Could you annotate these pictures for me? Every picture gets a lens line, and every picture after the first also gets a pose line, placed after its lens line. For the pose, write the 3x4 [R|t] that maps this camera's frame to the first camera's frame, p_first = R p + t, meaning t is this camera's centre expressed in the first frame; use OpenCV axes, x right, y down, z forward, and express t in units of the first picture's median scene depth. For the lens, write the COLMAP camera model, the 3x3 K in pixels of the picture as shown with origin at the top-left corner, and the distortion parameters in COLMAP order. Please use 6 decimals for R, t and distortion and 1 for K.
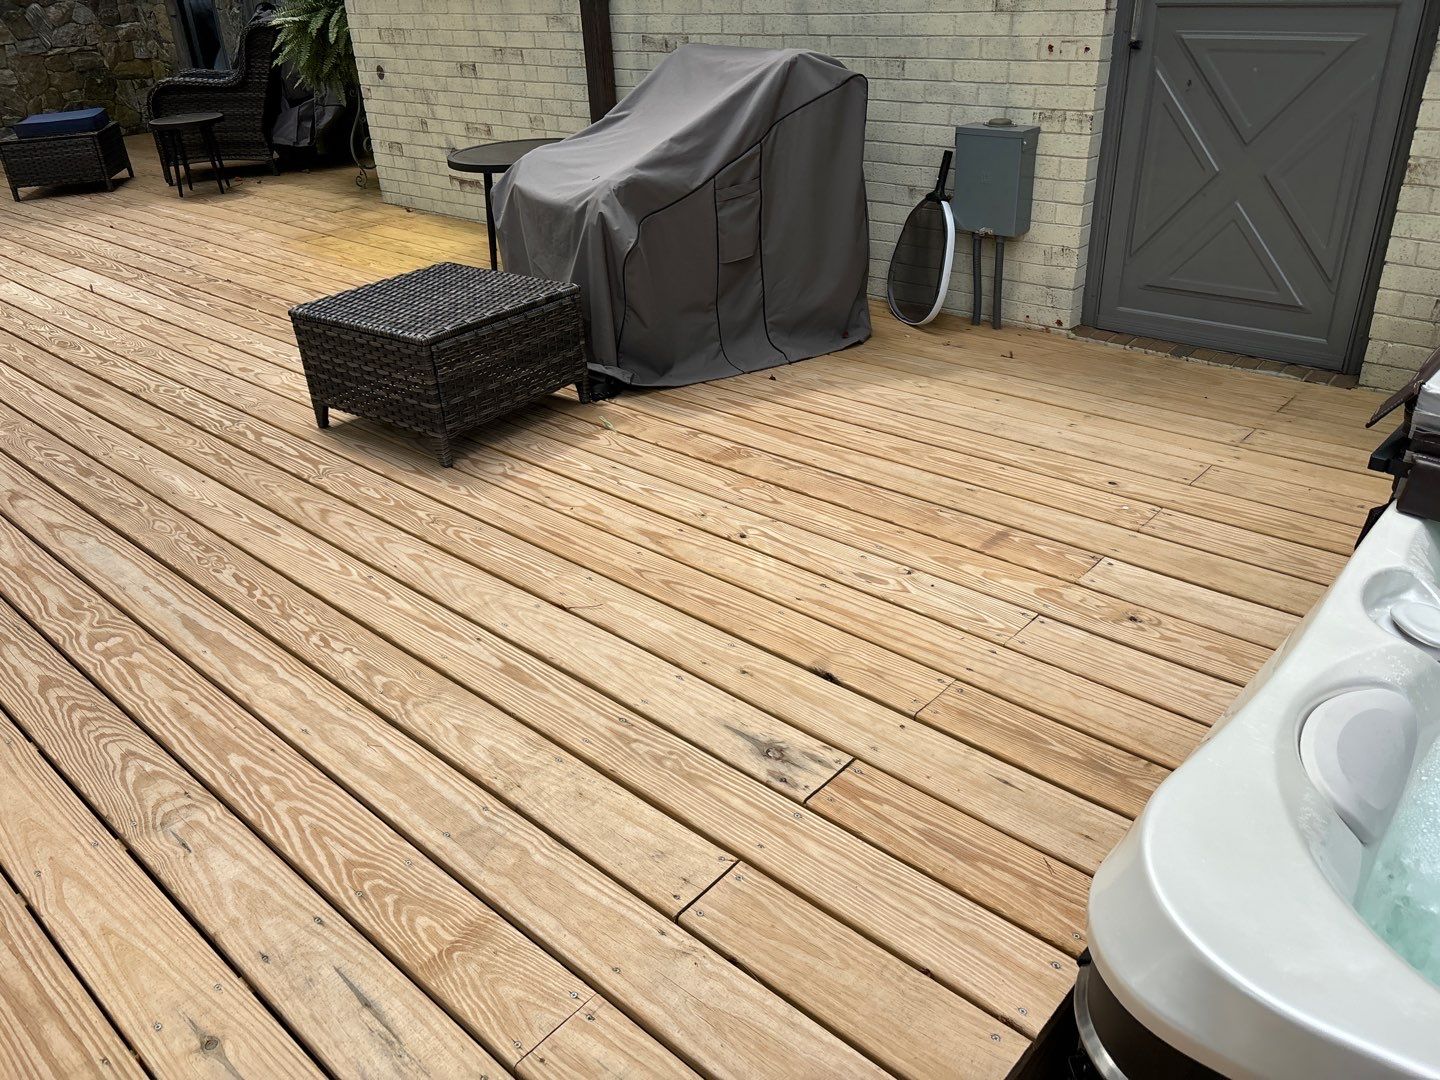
lens RADIAL K [[1065.3, 0, 717.7], [0, 1065.3, 532.5], [0, 0, 1]] dist [0.054026, -0.075423]
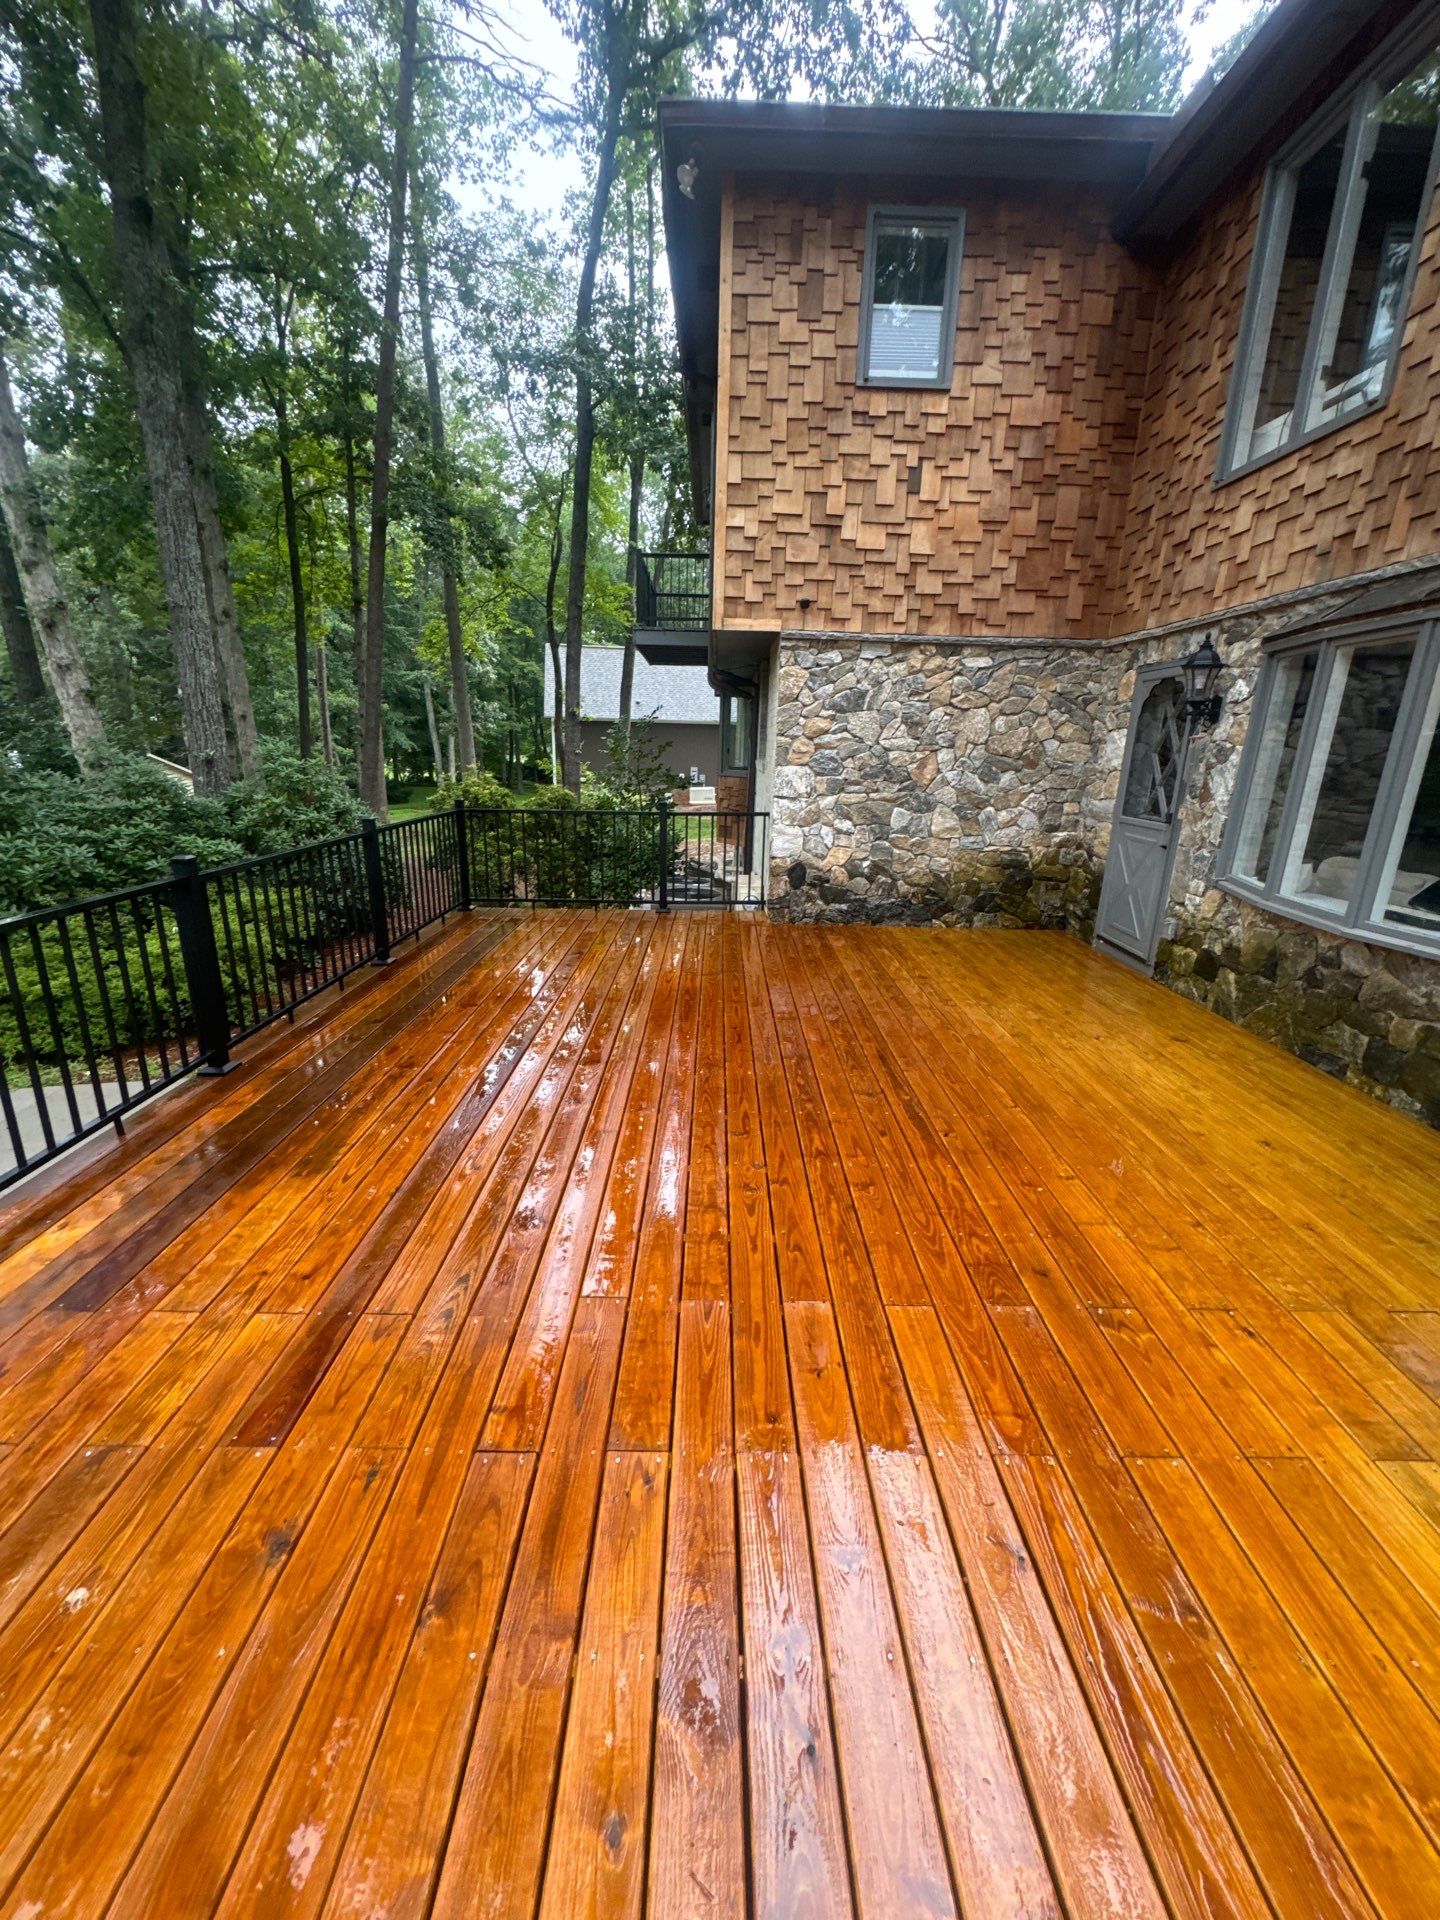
lens RADIAL K [[690.7, 0, 740.4], [0, 690.7, 931.0], [0, 0, 1]] dist [-0.000378, -0.000071]
pose [[0.671669, 0.265635, -0.691592, -0.797556], [-0.405100, 0.913277, -0.042647, -0.675132], [0.620286, 0.308809, 0.721029, 1.034066]]
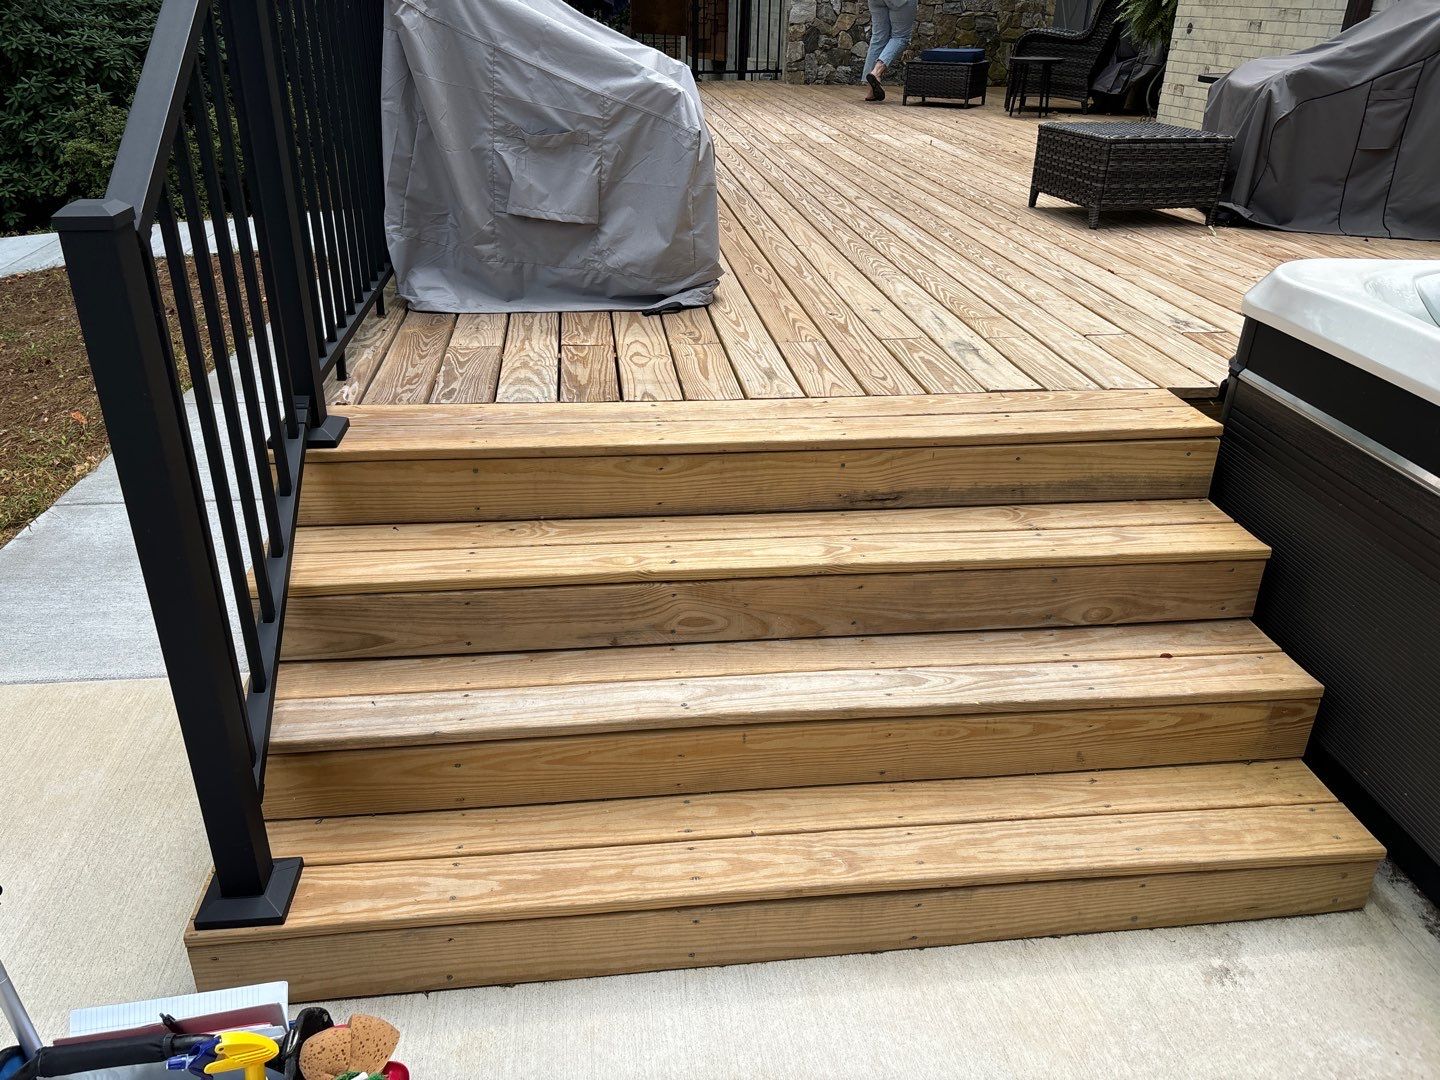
lens RADIAL K [[1065.3, 0, 717.7], [0, 1065.3, 532.5], [0, 0, 1]] dist [0.054026, -0.075423]
pose [[0.747737, 0.352225, -0.562874, 0.300036], [-0.365774, 0.925991, 0.093545, 0.322308], [0.554165, 0.135937, 0.821232, -0.417992]]
